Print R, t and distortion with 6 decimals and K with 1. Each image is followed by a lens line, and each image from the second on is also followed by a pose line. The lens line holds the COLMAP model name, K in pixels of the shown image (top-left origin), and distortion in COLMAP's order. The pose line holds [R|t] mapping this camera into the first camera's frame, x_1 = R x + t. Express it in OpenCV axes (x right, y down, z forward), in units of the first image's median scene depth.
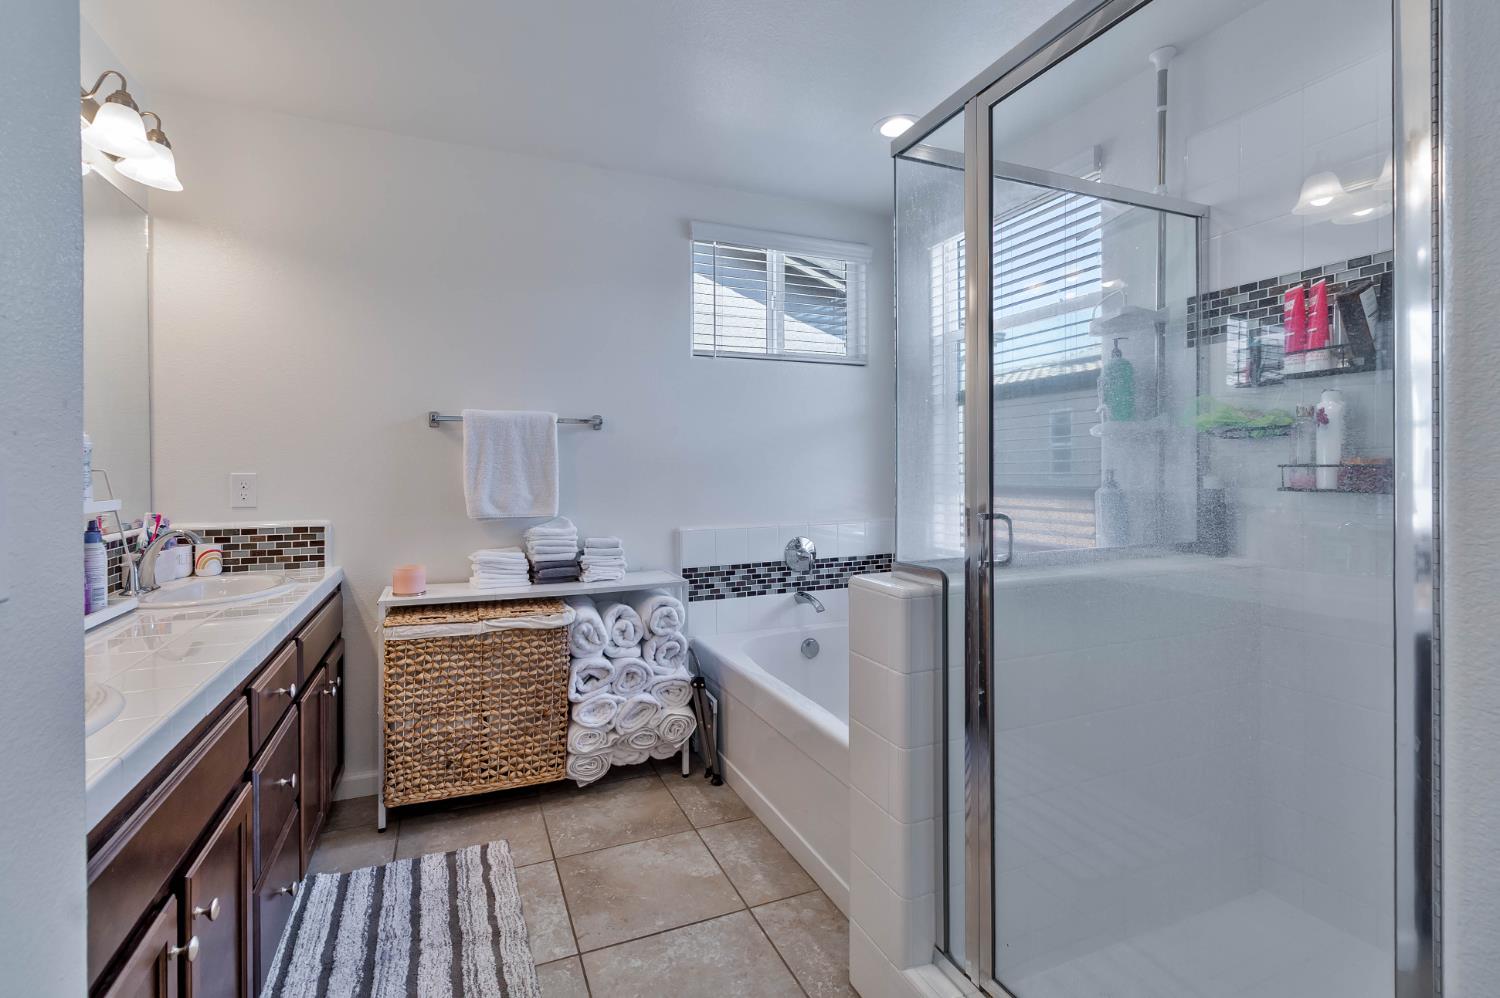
lens RADIAL K [[703.9, 0, 742.8], [0, 703.9, 496.2], [0, 0, 1]] dist [0.000816, 0.000216]
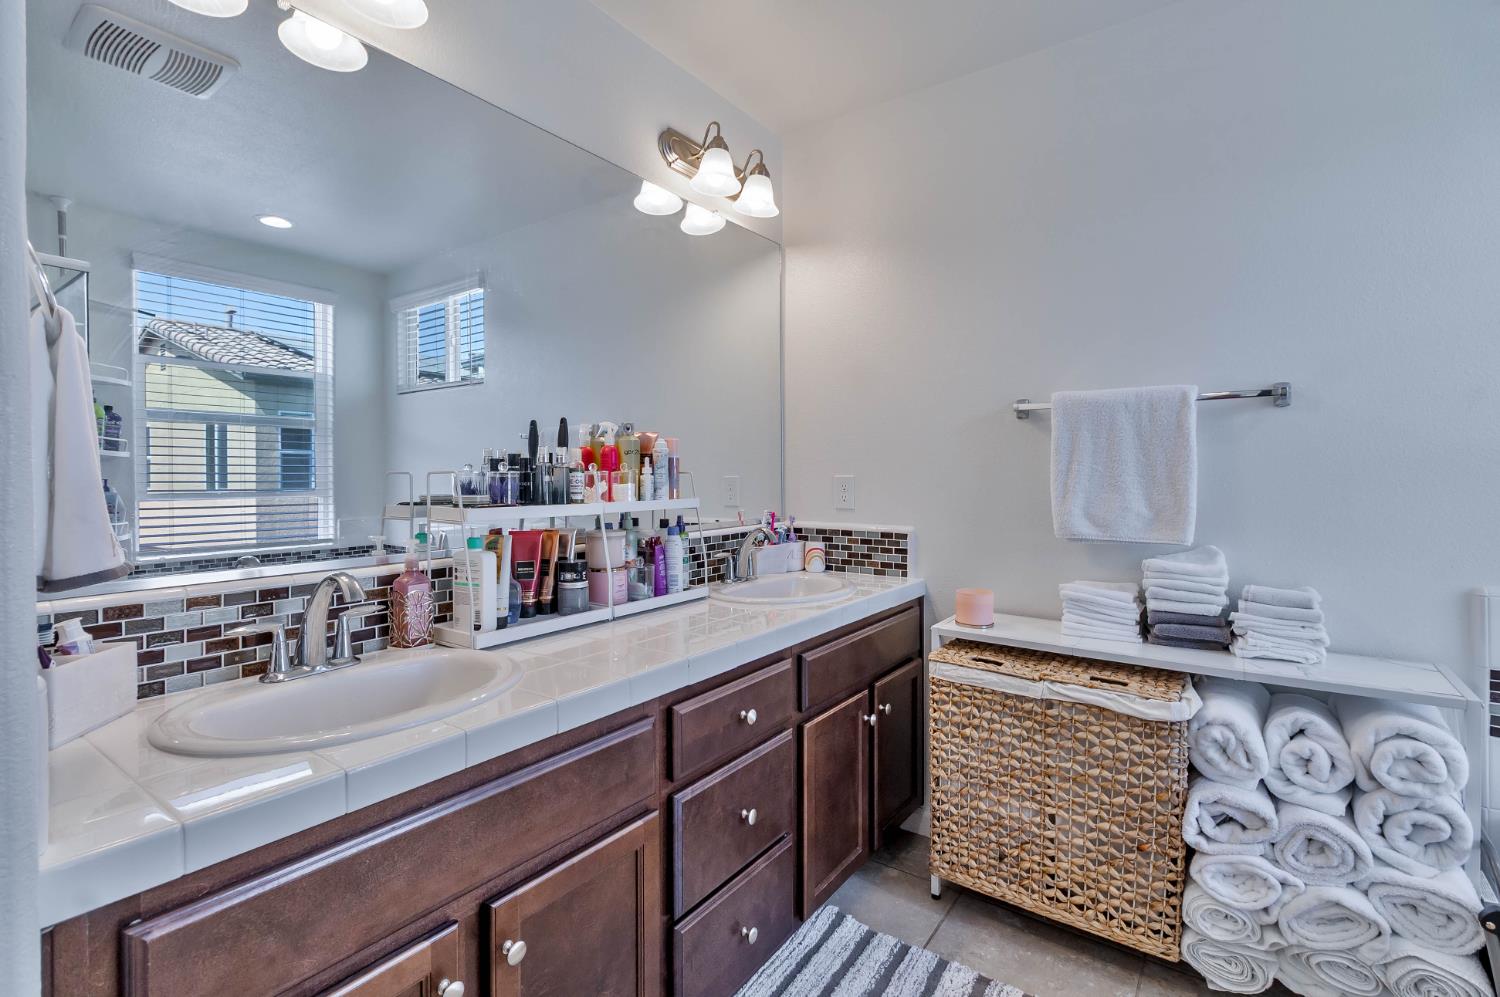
lens RADIAL K [[688.8, 0, 745.2], [0, 688.8, 485.0], [0, 0, 1]] dist [-0.001963, -0.000219]
pose [[0.517689, 0.016237, -0.855415, 0.069293], [-0.034310, 0.999410, -0.001795, -0.012007], [0.854881, 0.030279, 0.517940, 0.350637]]
